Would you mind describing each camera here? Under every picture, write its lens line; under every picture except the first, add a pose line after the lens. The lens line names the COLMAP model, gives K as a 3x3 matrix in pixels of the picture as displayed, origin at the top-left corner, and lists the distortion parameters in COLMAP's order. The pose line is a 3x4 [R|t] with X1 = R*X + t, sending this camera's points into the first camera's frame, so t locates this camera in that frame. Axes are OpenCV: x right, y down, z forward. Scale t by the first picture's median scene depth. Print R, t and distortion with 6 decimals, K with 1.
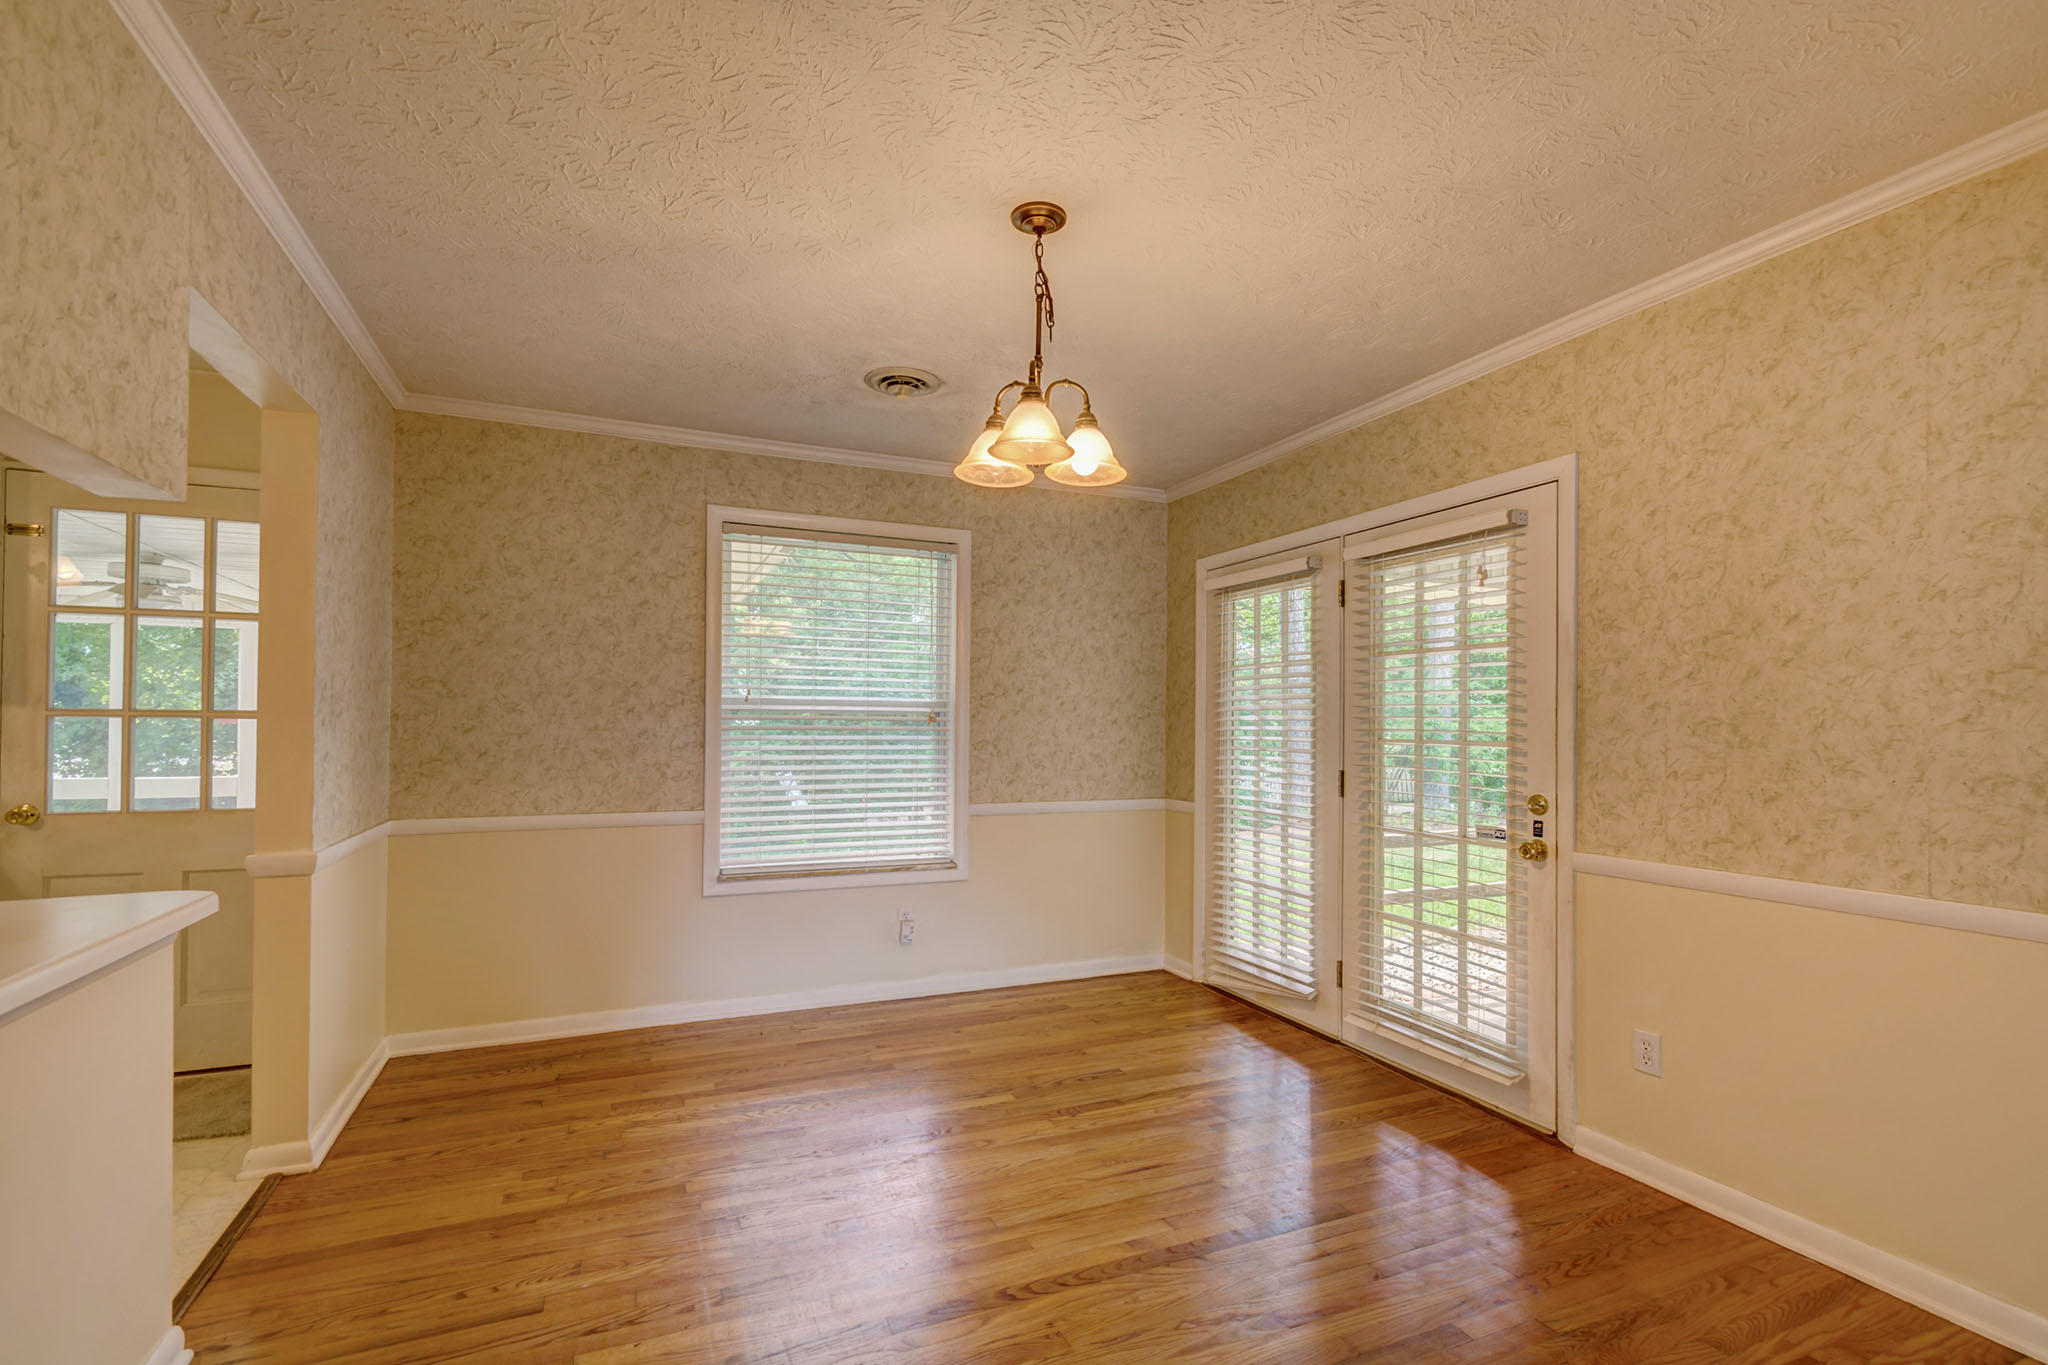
lens RADIAL K [[918.2, 0, 992.2], [0, 918.2, 719.2], [0, 0, 1]] dist [0.003187, -0.001014]
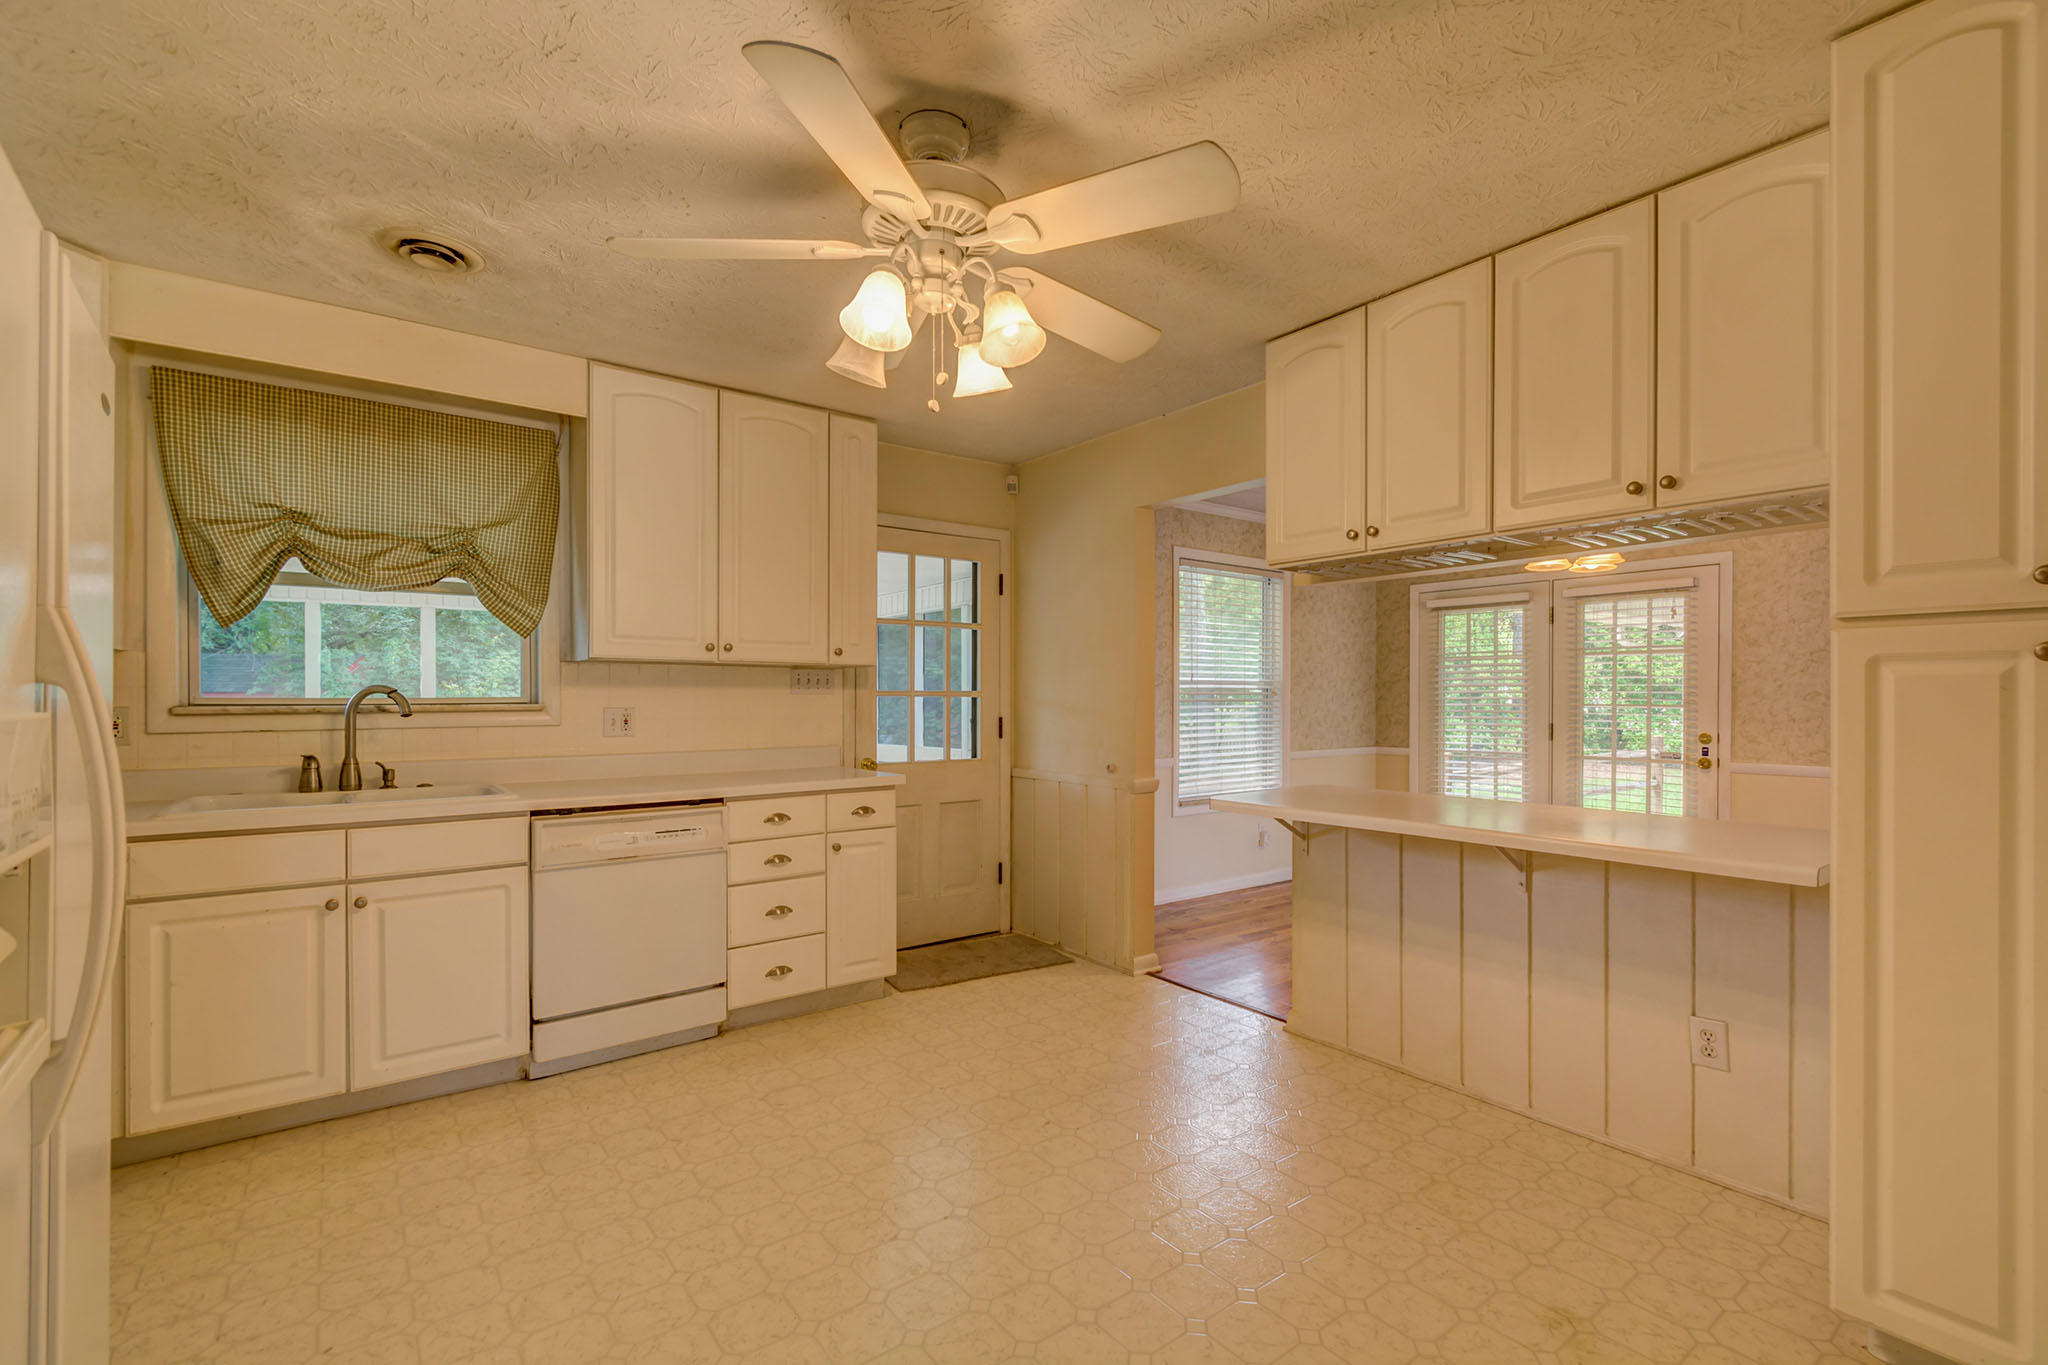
lens RADIAL K [[918.2, 0, 1020.7], [0, 918.2, 698.4], [0, 0, 1]] dist [0.003187, -0.001014]
pose [[0.969702, -0.006985, 0.244192, -1.044285], [0.004652, 0.999938, 0.010130, -0.011380], [-0.244247, -0.008687, 0.969674, -0.400280]]
